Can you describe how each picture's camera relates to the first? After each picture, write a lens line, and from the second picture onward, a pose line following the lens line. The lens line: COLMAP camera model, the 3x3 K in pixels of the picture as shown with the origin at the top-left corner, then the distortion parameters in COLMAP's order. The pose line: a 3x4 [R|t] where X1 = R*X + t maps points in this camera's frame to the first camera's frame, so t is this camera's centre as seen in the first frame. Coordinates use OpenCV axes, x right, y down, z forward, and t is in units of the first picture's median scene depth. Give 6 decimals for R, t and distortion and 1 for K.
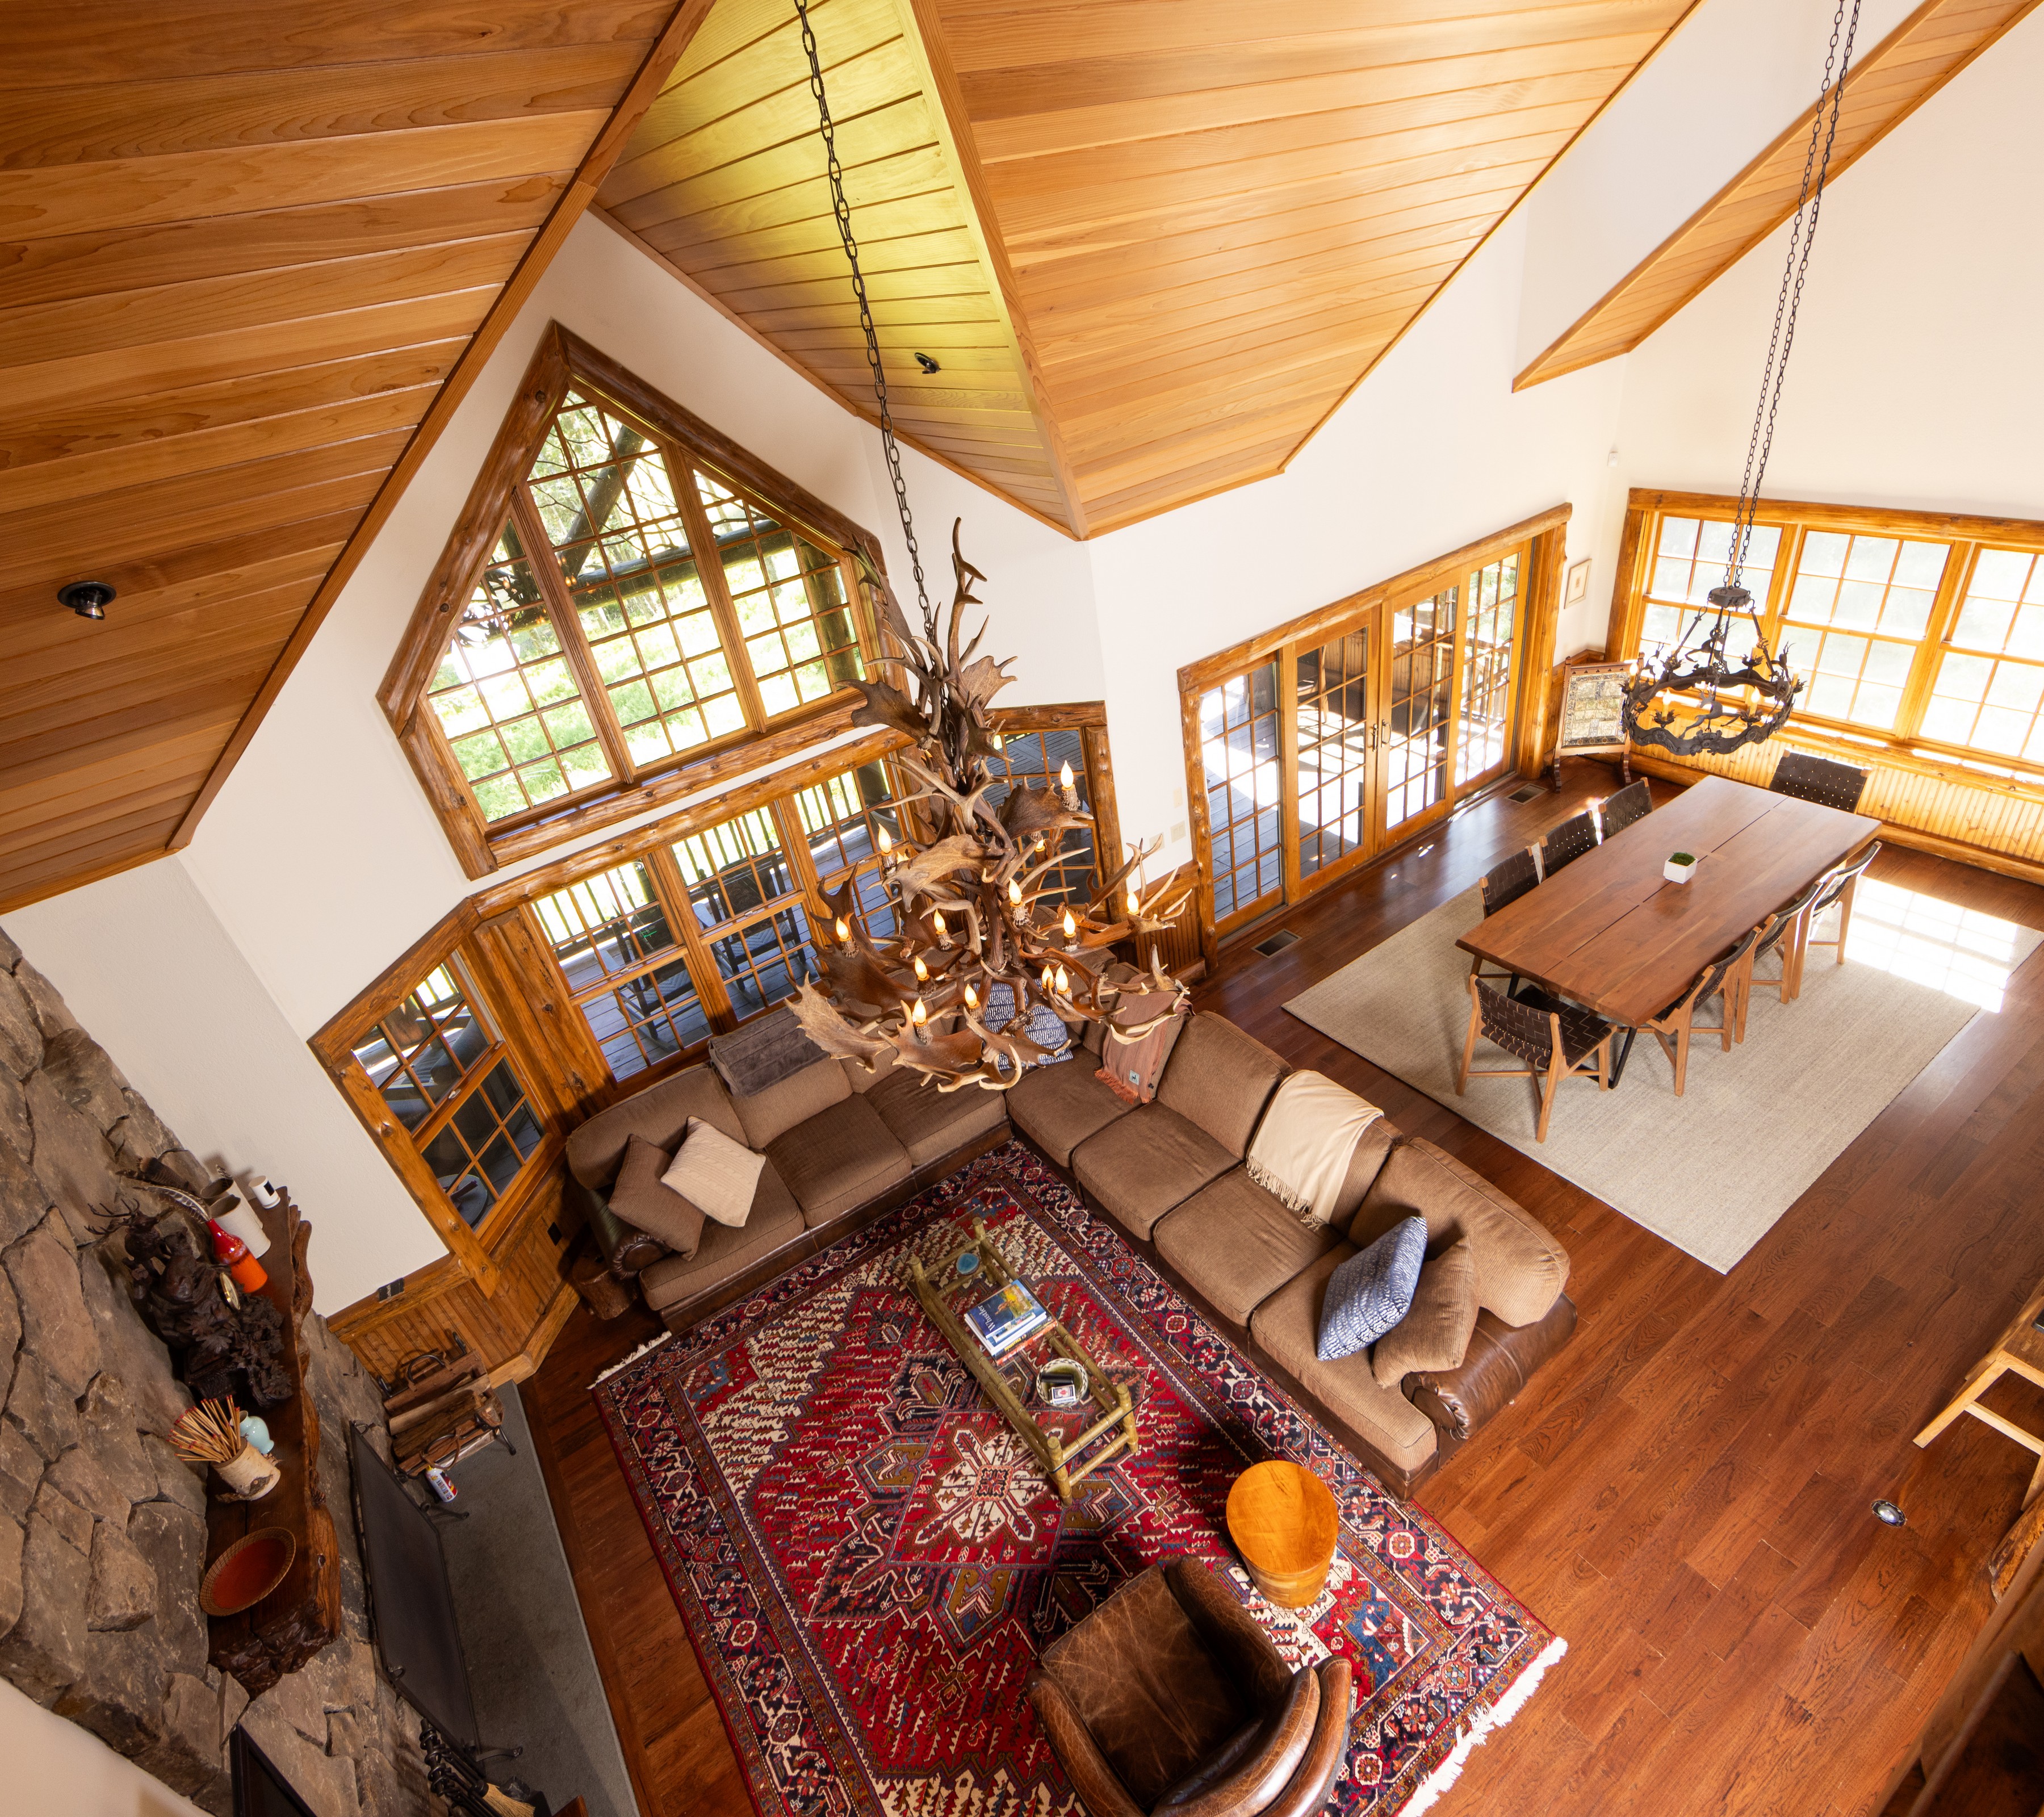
lens RADIAL K [[1067.7, 0, 1024.3], [0, 1067.7, 899.9], [0, 0, 1]] dist [0.001543, -0.001283]
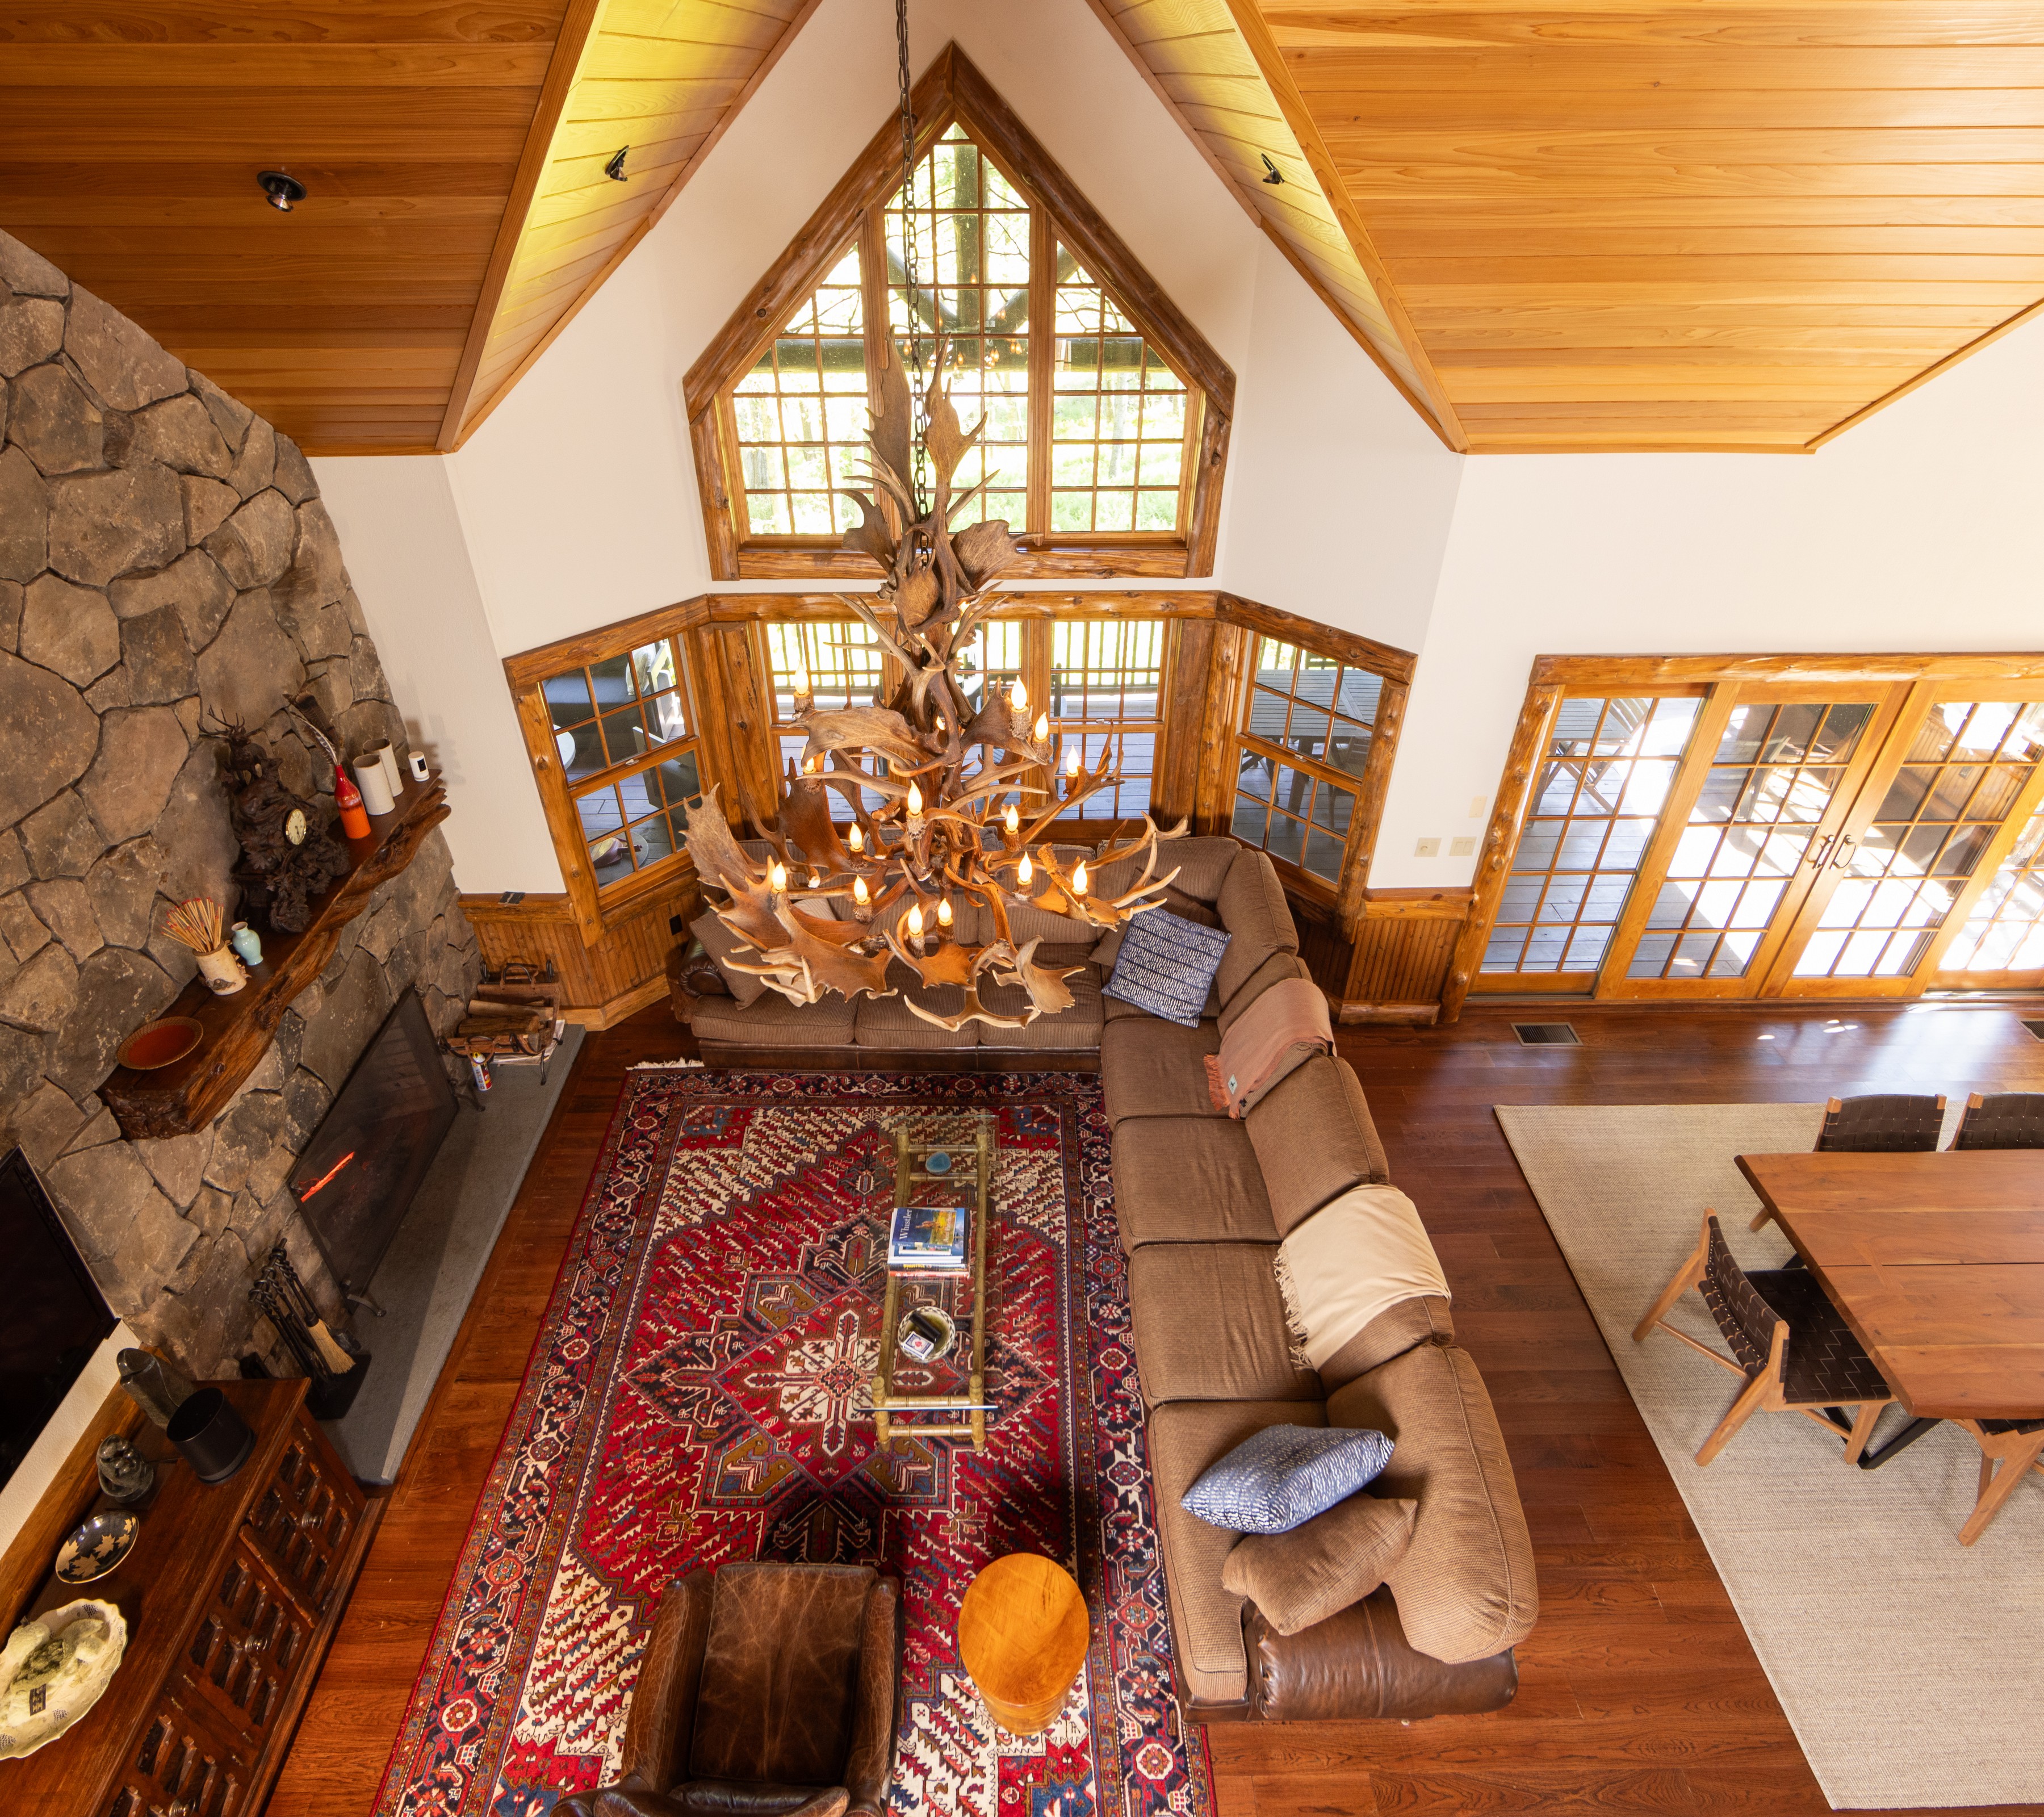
lens RADIAL K [[1118.5, 0, 1007.3], [0, 1118.5, 816.9], [0, 0, 1]] dist [-0.000020, -0.000297]
pose [[0.819523, 0.432080, -0.376416, 0.237418], [-0.407645, 0.901232, 0.146992, -0.094345], [0.402750, 0.032981, 0.914716, 0.147951]]
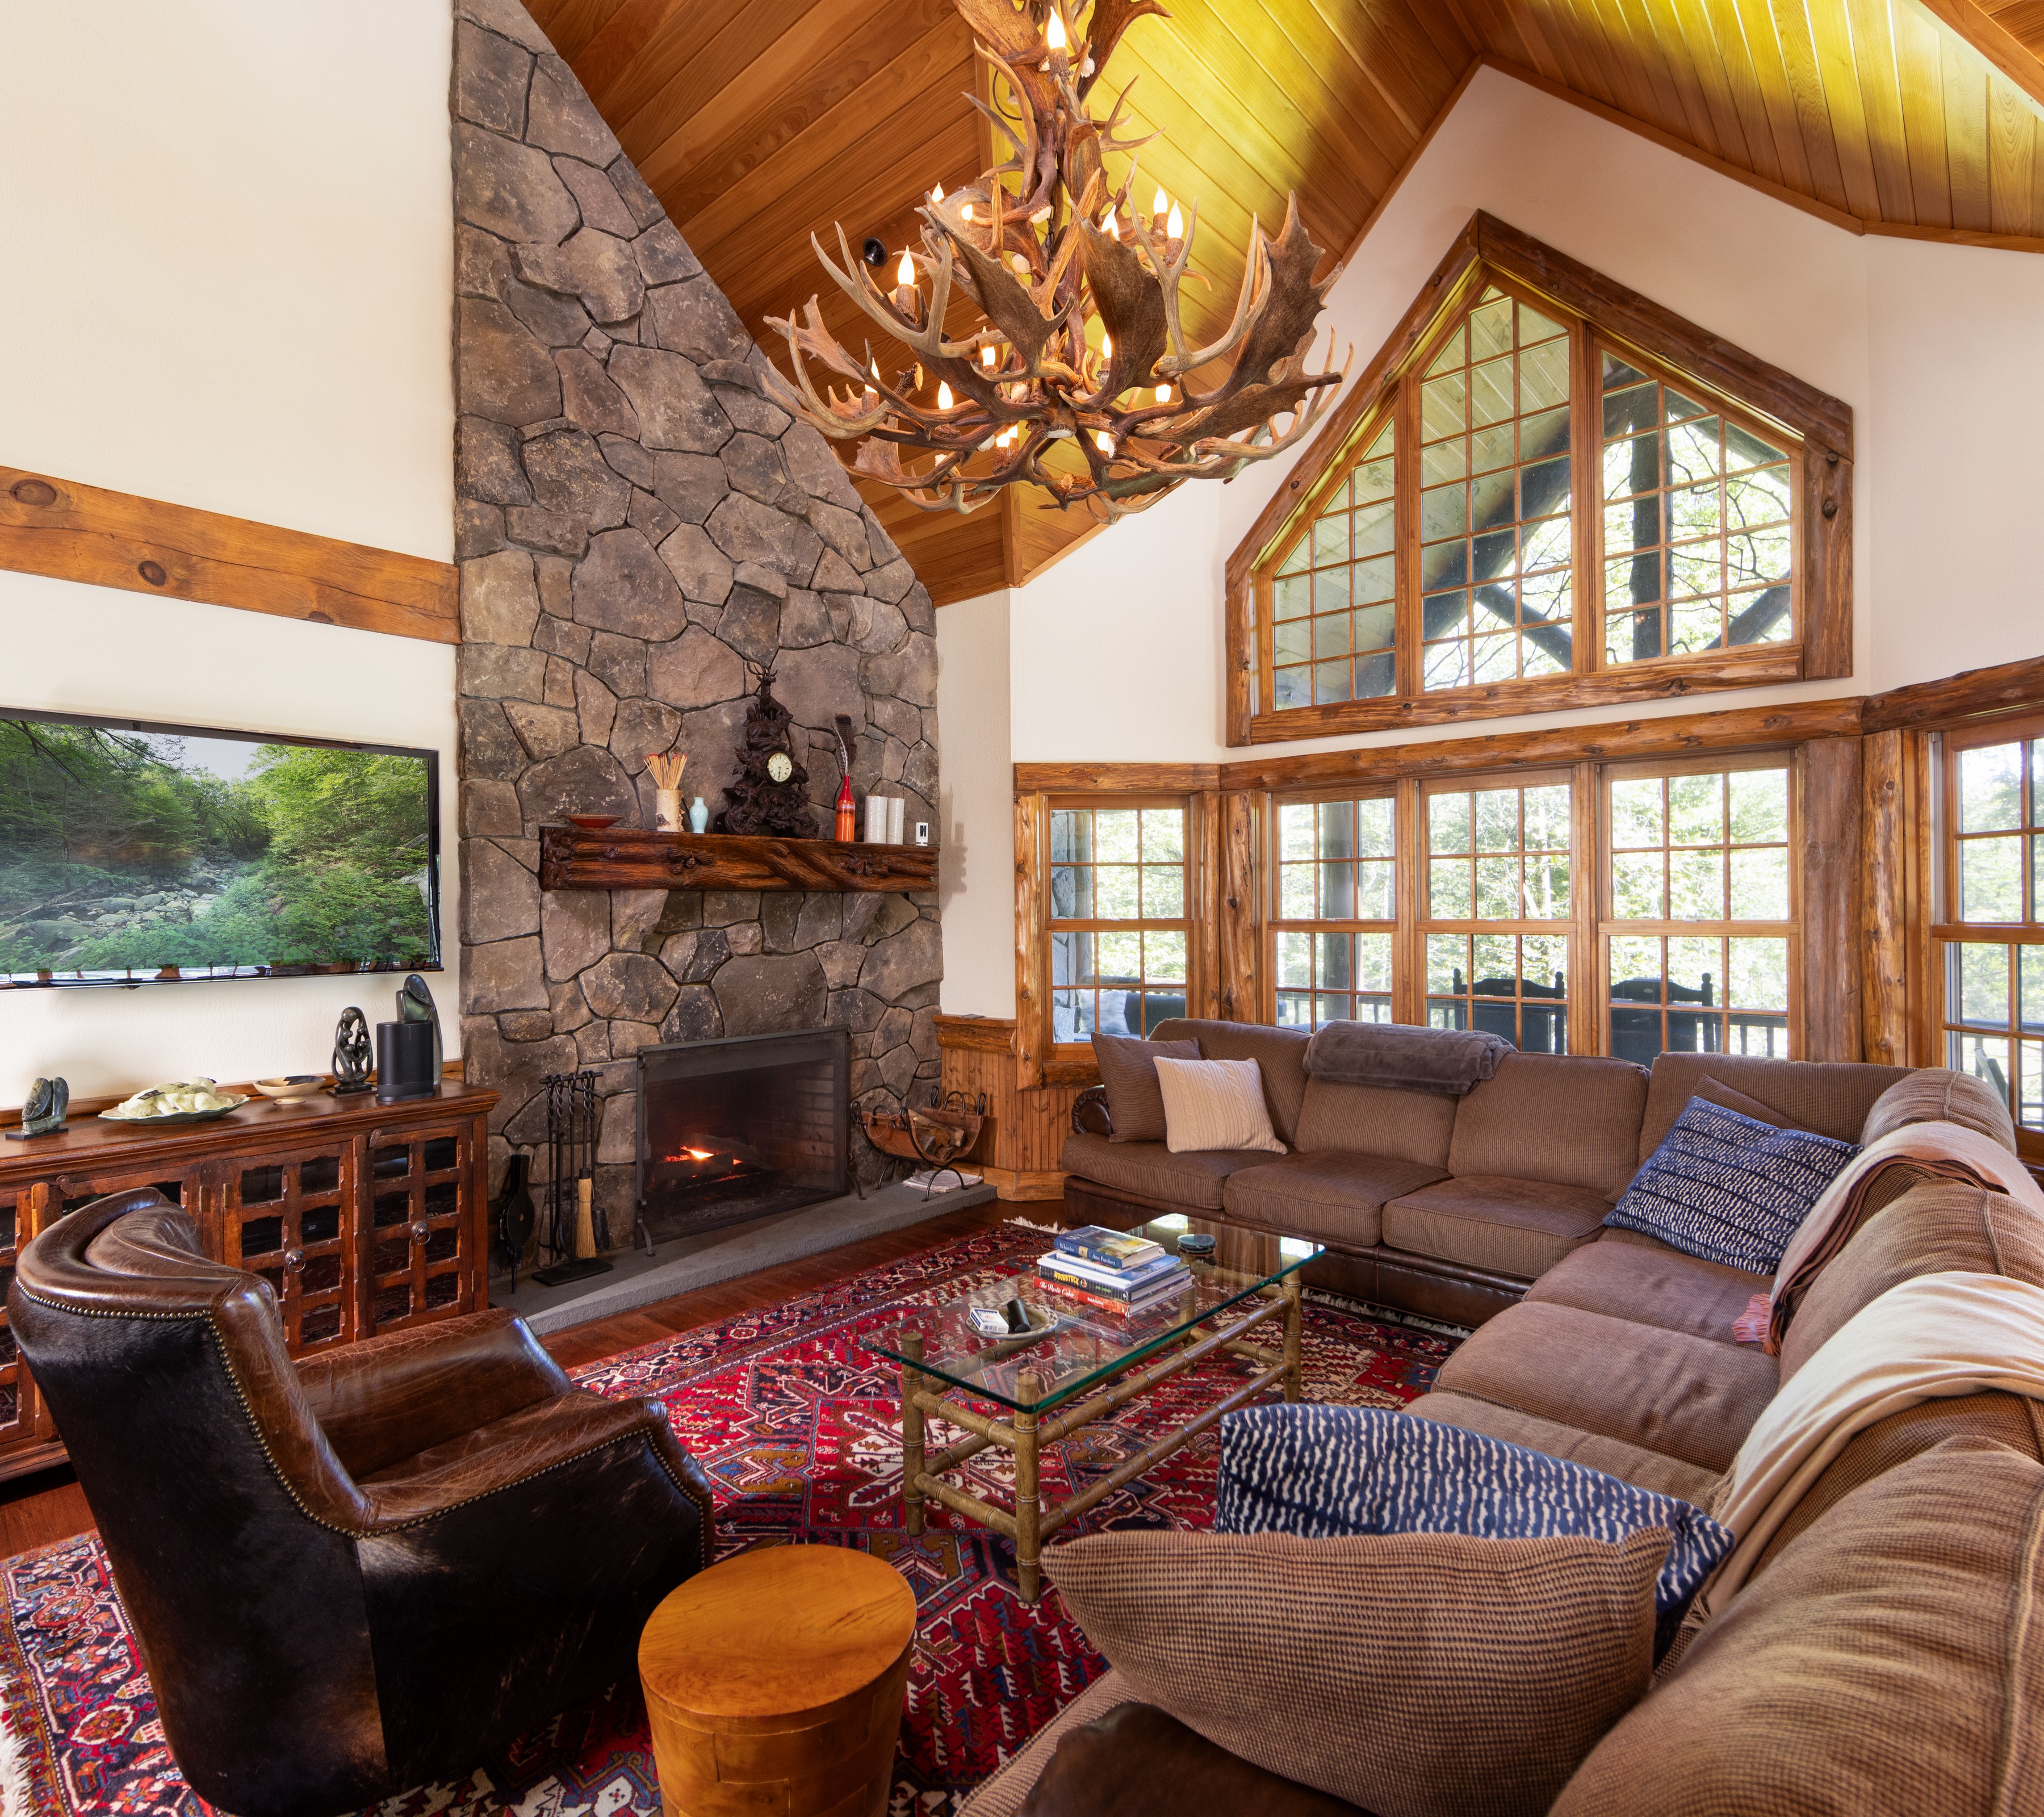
lens RADIAL K [[1067.7, 0, 1005.3], [0, 1067.7, 891.5], [0, 0, 1]] dist [0.001543, -0.001283]
pose [[0.228400, 0.143375, -0.962952, 0.508698], [-0.545558, 0.838060, -0.004619, 0.248950], [0.806350, 0.526401, 0.269633, 0.676311]]
